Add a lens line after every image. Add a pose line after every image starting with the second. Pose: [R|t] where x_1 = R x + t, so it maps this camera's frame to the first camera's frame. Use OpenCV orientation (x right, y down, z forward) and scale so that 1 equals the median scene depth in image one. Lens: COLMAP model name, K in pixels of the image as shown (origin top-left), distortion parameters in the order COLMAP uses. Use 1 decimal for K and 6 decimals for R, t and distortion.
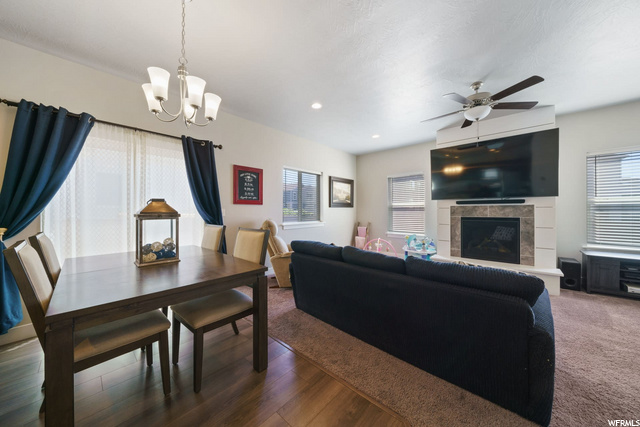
lens RADIAL K [[218.8, 0, 316.3], [0, 218.8, 212.1], [0, 0, 1]] dist [-0.004928, 0.000180]
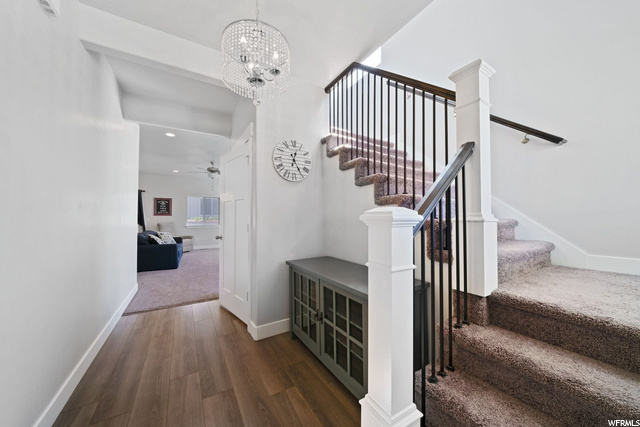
lens RADIAL K [[218.8, 0, 315.3], [0, 218.8, 217.8], [0, 0, 1]] dist [-0.004928, 0.000180]
pose [[0.957473, 0.002101, -0.288515, 1.735562], [-0.005576, 0.999921, -0.011224, 0.001844], [0.288469, 0.012355, 0.957410, -0.608505]]
